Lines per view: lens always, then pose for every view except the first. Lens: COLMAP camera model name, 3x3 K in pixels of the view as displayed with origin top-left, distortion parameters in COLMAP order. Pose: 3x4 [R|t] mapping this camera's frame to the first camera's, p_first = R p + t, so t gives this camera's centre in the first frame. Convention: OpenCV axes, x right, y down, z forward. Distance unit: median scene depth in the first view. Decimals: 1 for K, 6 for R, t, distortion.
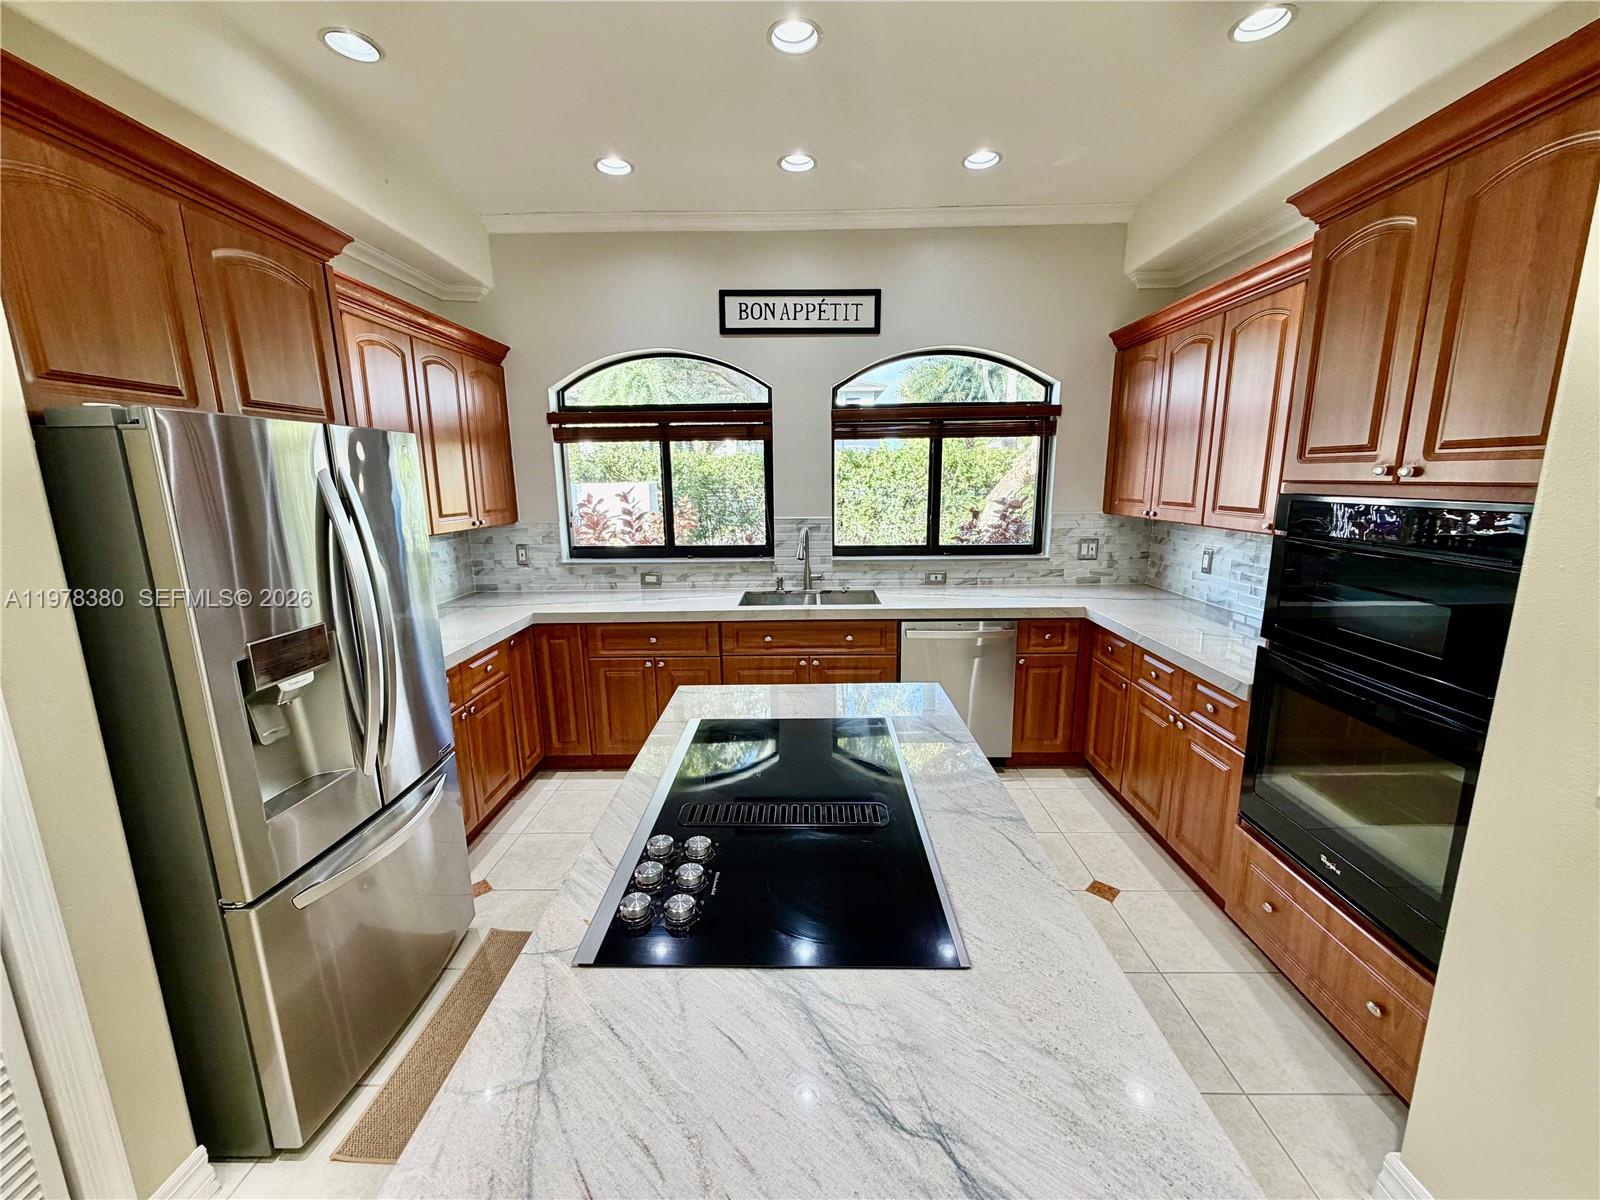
lens RADIAL K [[635.4, 0, 794.8], [0, 635.4, 597.2], [0, 0, 1]] dist [-0.000404, 0.000335]
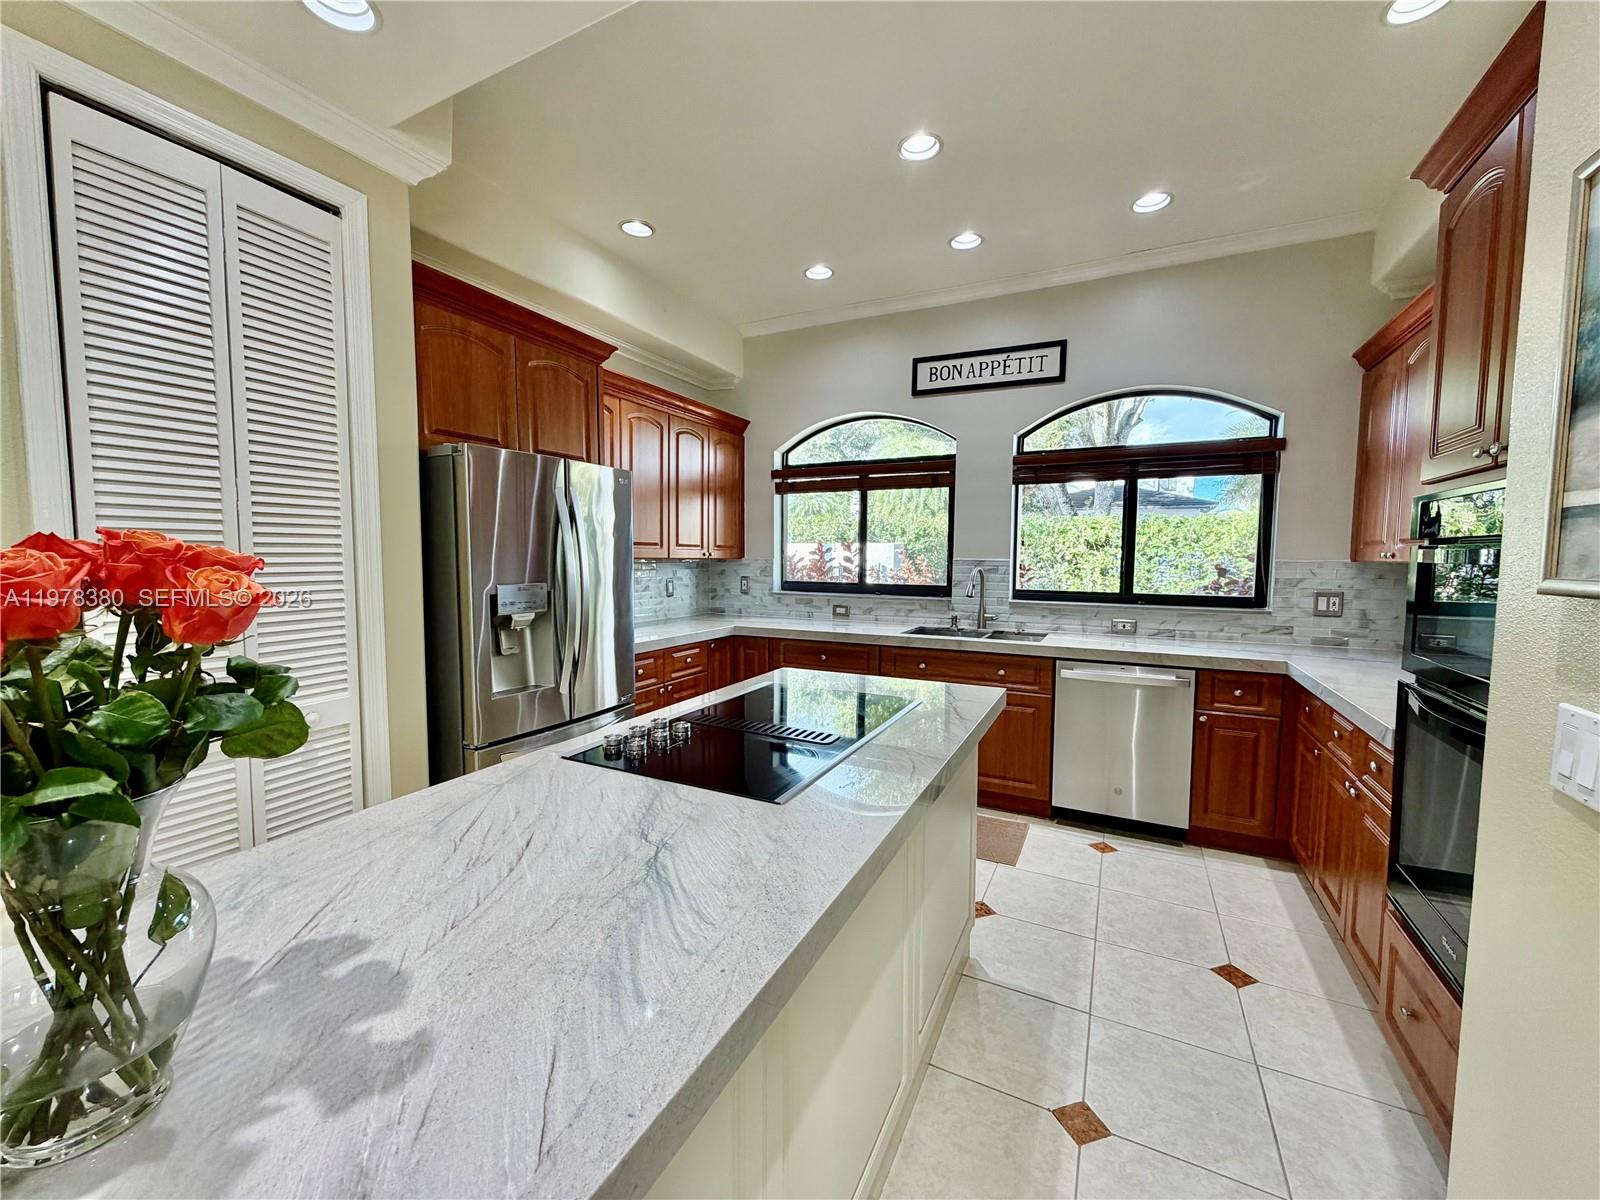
lens RADIAL K [[635.4, 0, 794.7], [0, 635.4, 596.5], [0, 0, 1]] dist [-0.000404, 0.000335]
pose [[0.897171, 0.047713, -0.439098, 0.211603], [-0.100740, 0.990049, -0.098253, 0.071580], [0.430041, 0.132384, 0.893051, -0.050914]]
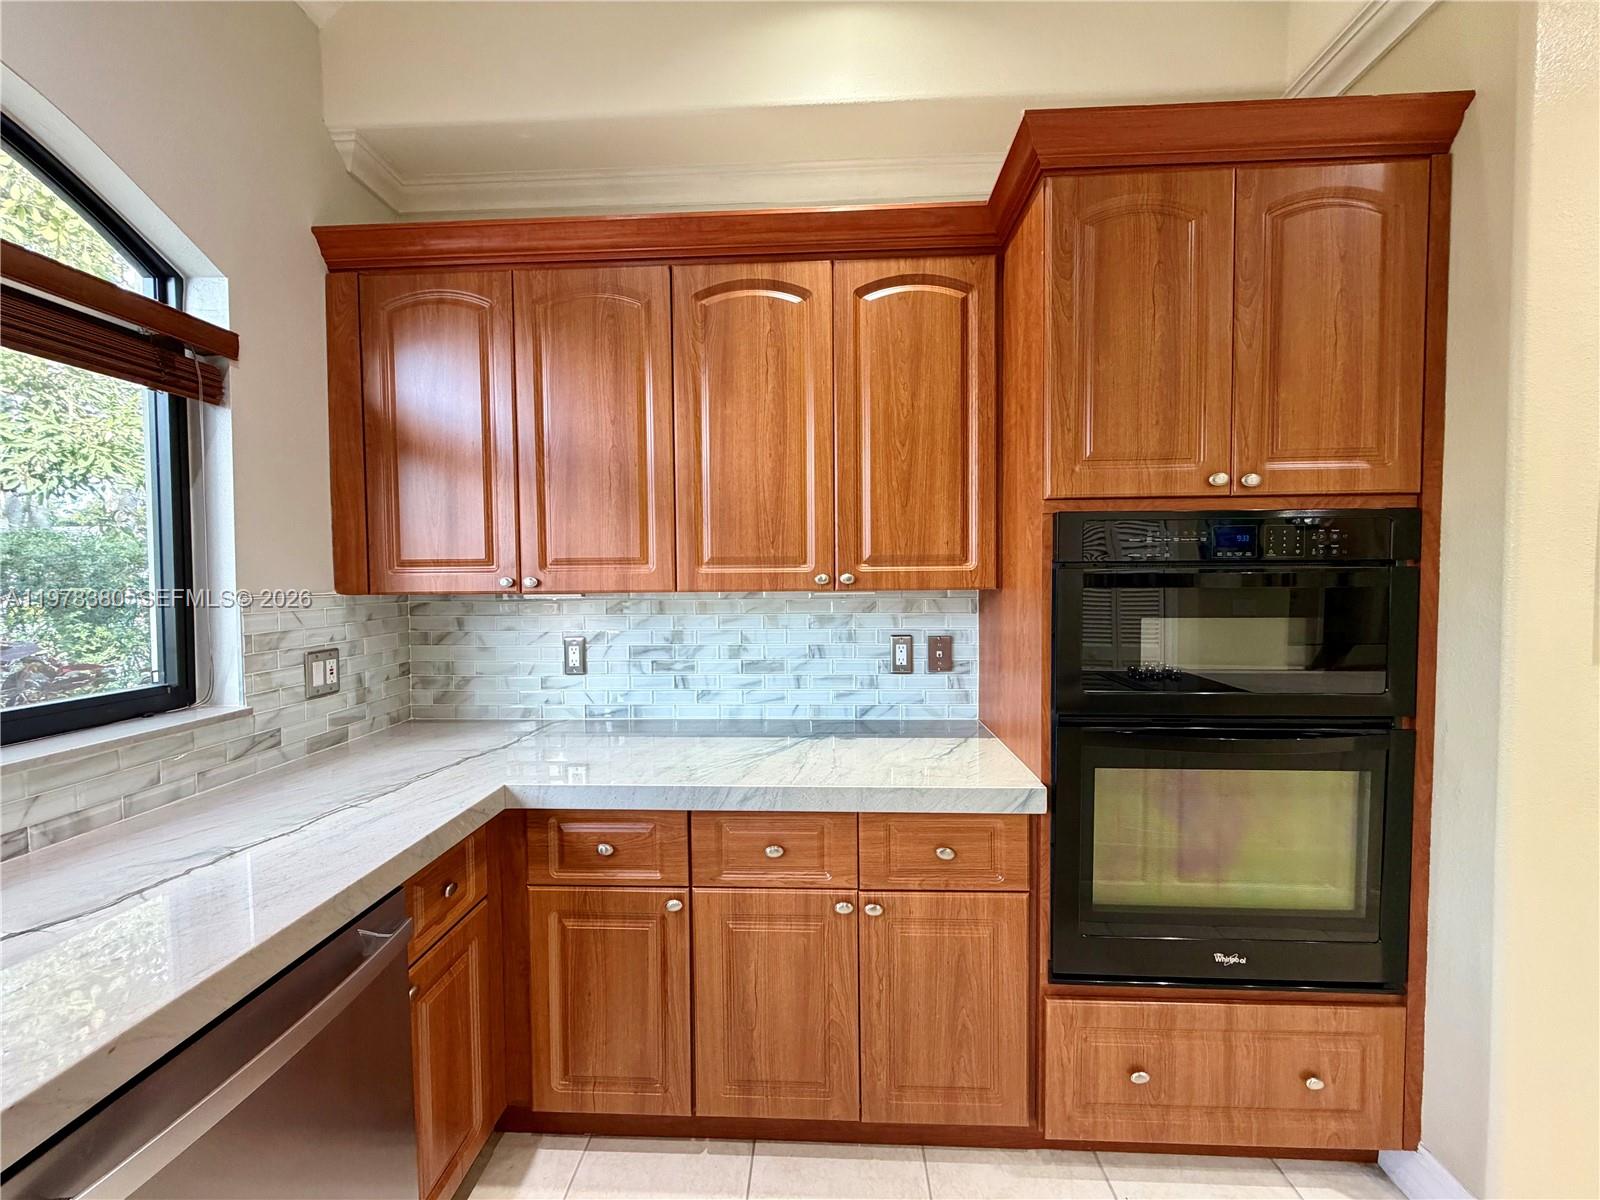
lens RADIAL K [[635.4, 0, 797.2], [0, 635.4, 598.3], [0, 0, 1]] dist [-0.000404, 0.000335]
pose [[0.024839, -0.023982, 0.999404, 0.014741], [0.197620, 0.980102, 0.018607, -0.073670], [-0.979964, 0.197040, 0.029084, 0.682436]]
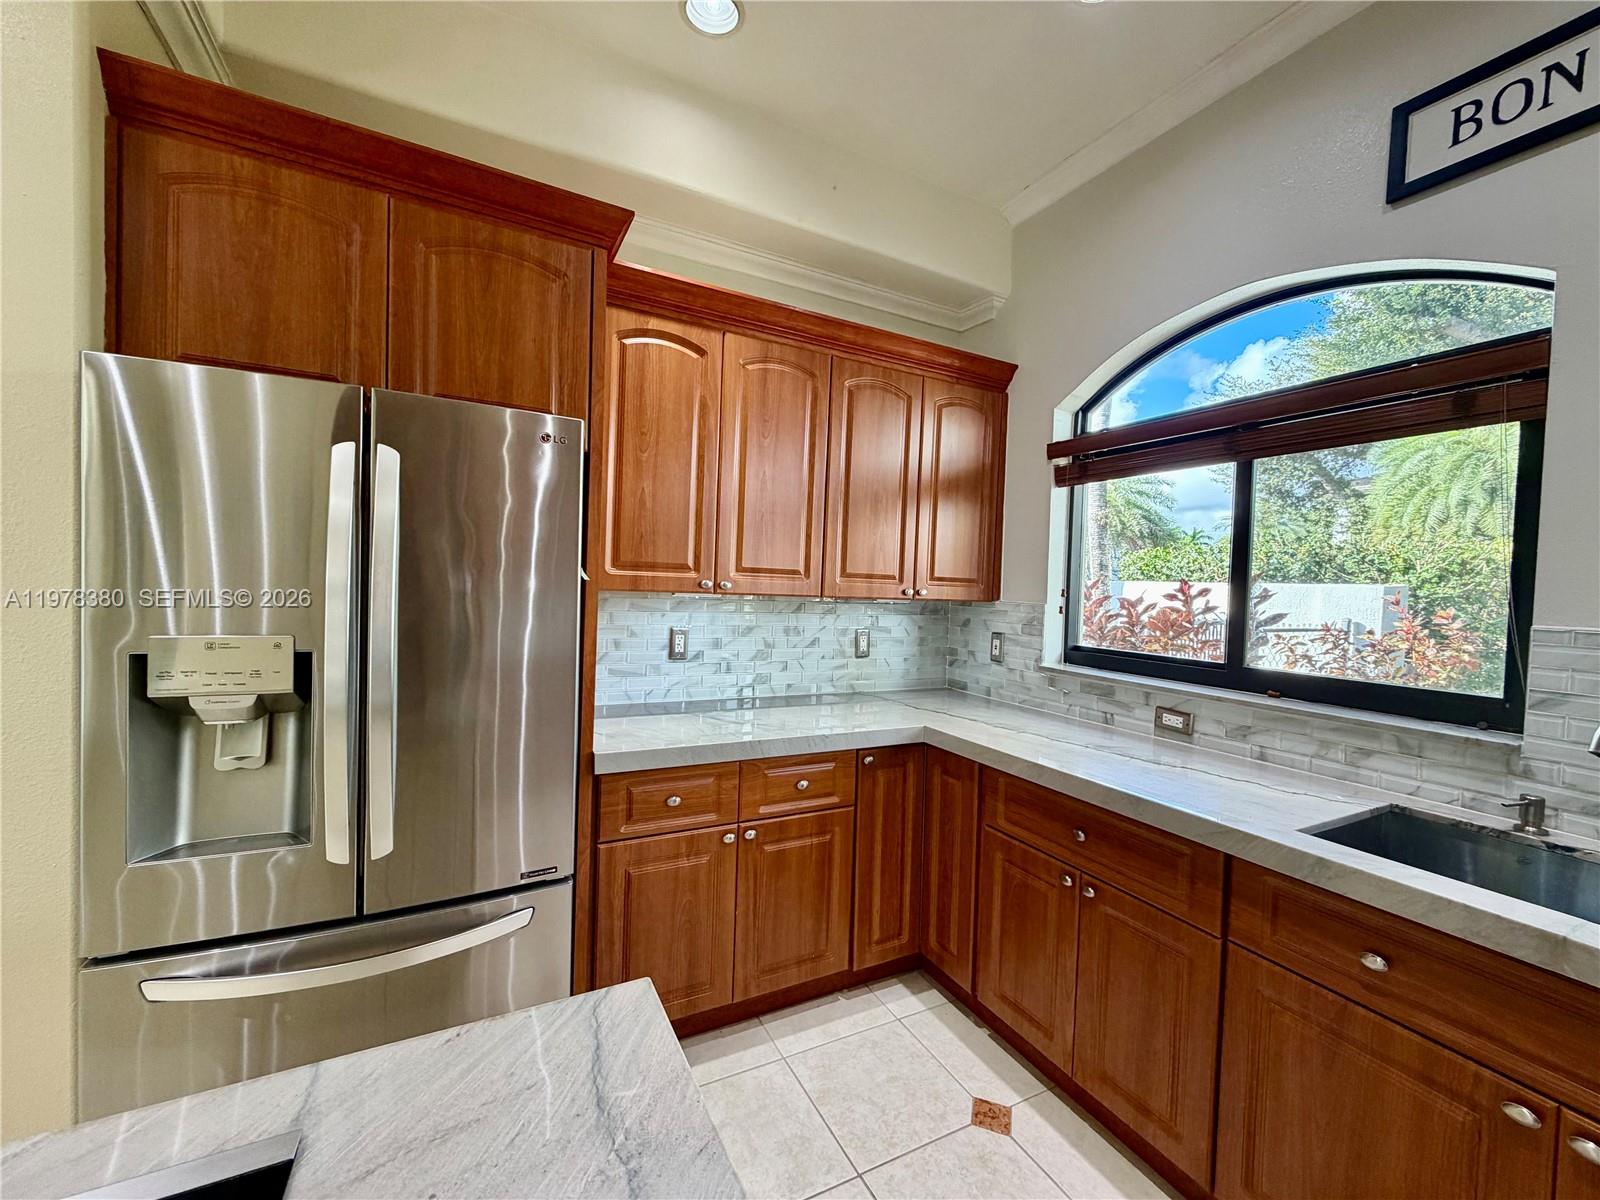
lens RADIAL K [[635.4, 0, 796.9], [0, 635.4, 597.9], [0, 0, 1]] dist [-0.000404, 0.000335]
pose [[0.472337, 0.048556, -0.880080, 0.092772], [-0.205138, 0.977119, -0.056187, -0.037559], [0.857214, 0.207077, 0.471490, 0.503718]]
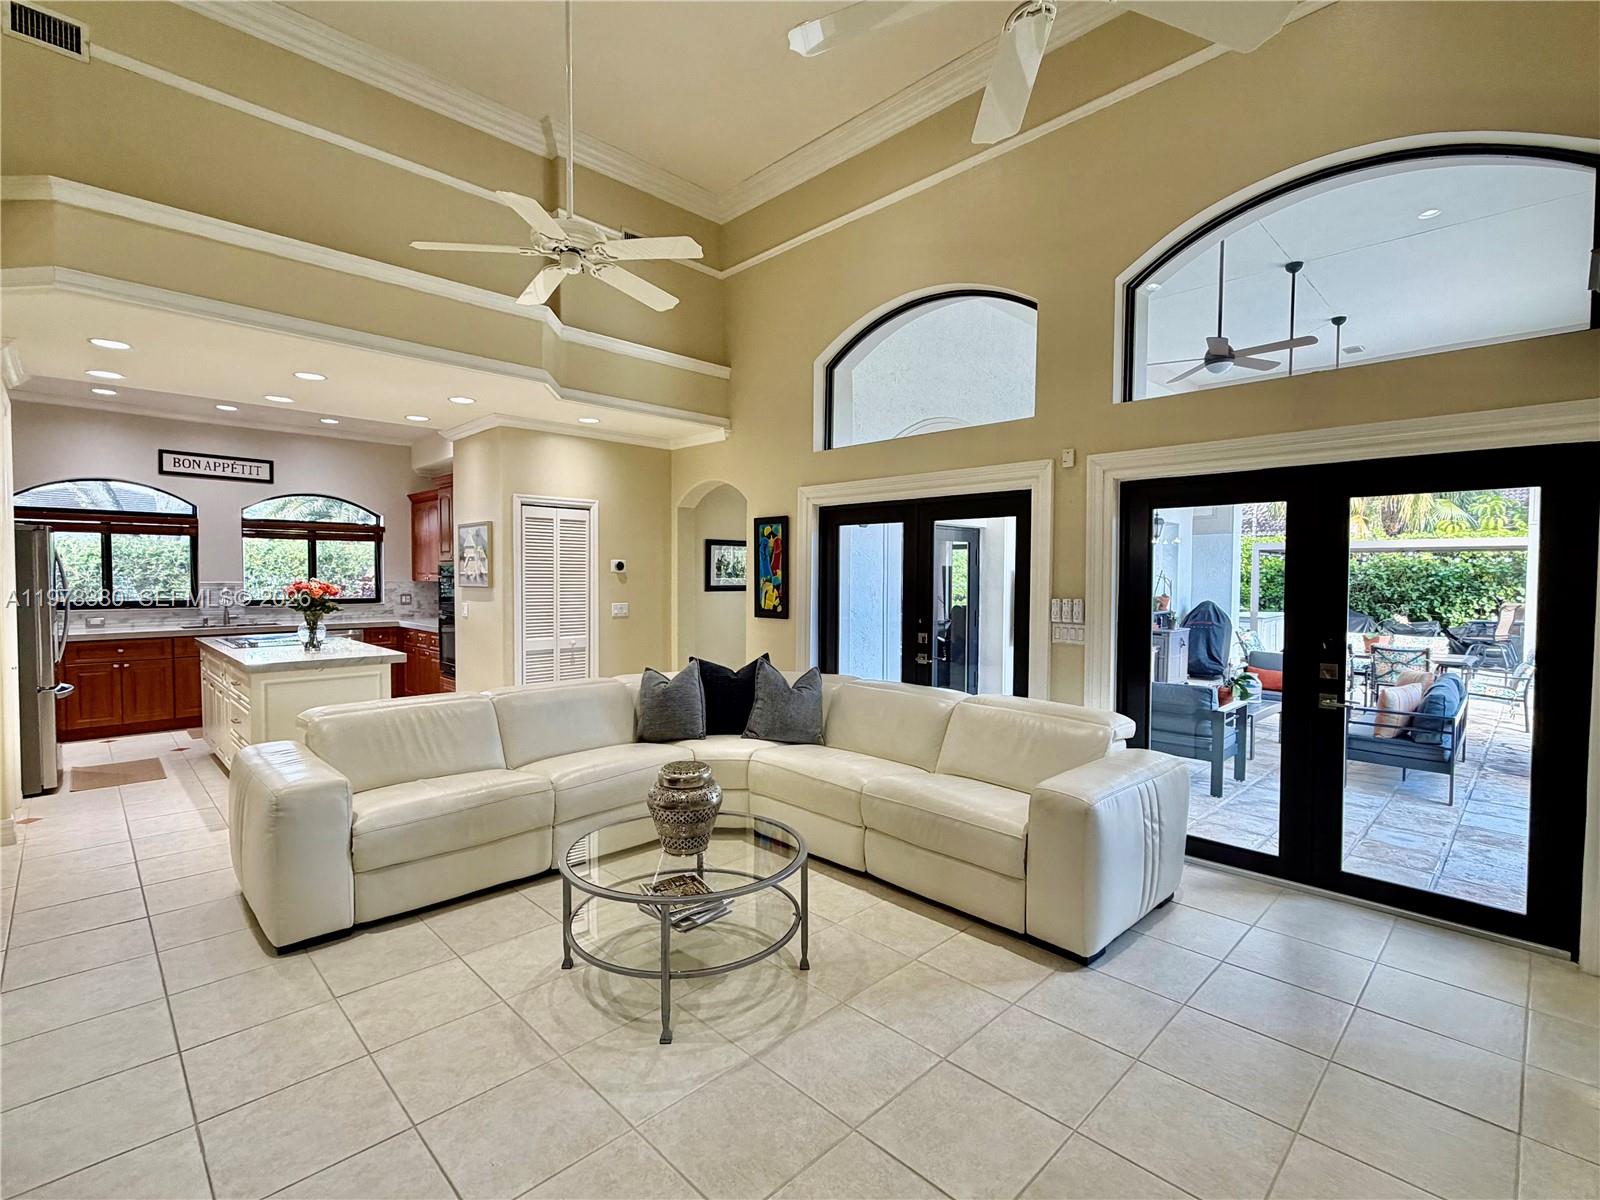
lens RADIAL K [[741.6, 0, 801.7], [0, 741.6, 599.3], [0, 0, 1]] dist [0.001414, -0.000518]
pose [[0.695443, -0.009915, 0.718513, -0.354385], [0.124855, 0.986363, -0.107235, 0.343730], [-0.707651, 0.164286, 0.687197, -1.528122]]
